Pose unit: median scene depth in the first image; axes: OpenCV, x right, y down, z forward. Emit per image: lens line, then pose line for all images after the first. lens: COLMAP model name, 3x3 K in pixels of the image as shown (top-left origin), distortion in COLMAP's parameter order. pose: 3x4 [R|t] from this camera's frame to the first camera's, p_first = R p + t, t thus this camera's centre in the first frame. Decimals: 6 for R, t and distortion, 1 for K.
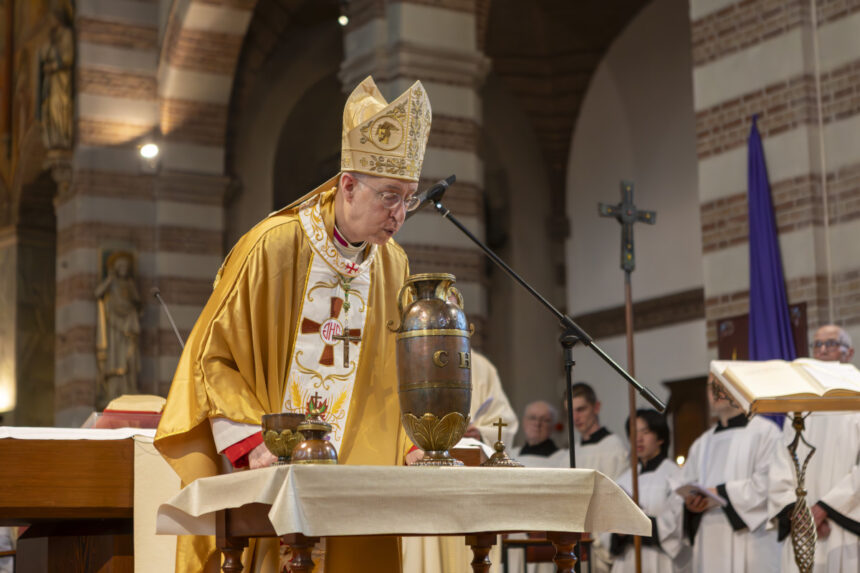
lens RADIAL K [[1714.0, 0, 430.0], [0, 1714.0, 286.5], [0, 0, 1]] dist [-0.010773, -0.086700]
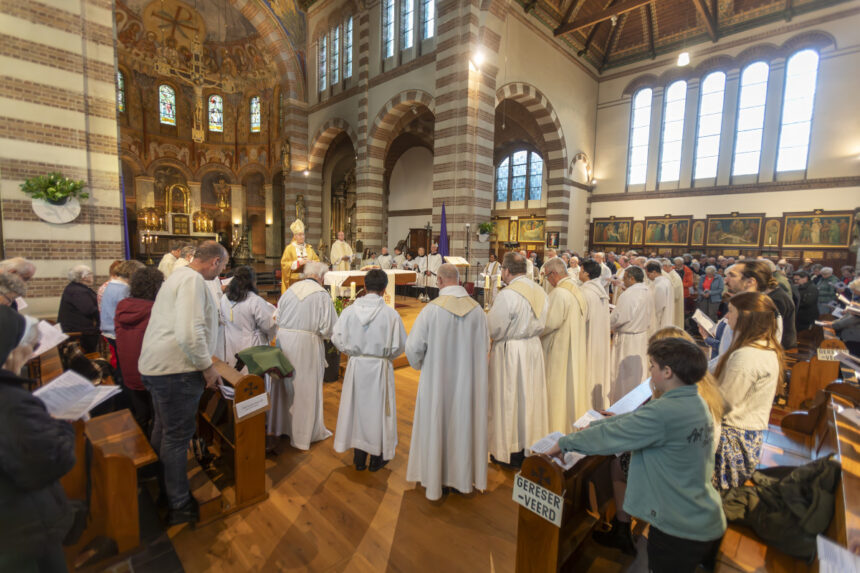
lens RADIAL K [[390.9, 0, 423.0], [0, 390.9, 281.7], [0, 0, 1]] dist [-0.012147, 0.007677]
pose [[0.970512, 0.025536, 0.239698, -0.193986], [-0.086229, 0.965353, 0.246288, -0.159091], [-0.225104, -0.259695, 0.939088, -0.311986]]
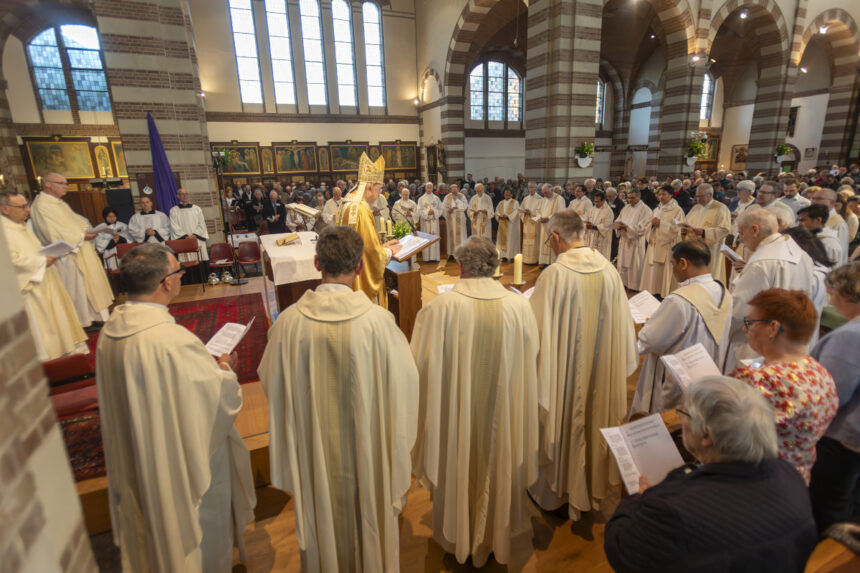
lens RADIAL K [[426.3, 0, 428.6], [0, 426.3, 281.9], [0, 0, 1]] dist [-0.012023, 0.010183]
pose [[0.130078, -0.227834, 0.964972, -0.576990], [-0.131497, 0.960680, 0.244546, -0.051282], [-0.982745, -0.158701, 0.095004, 0.320651]]
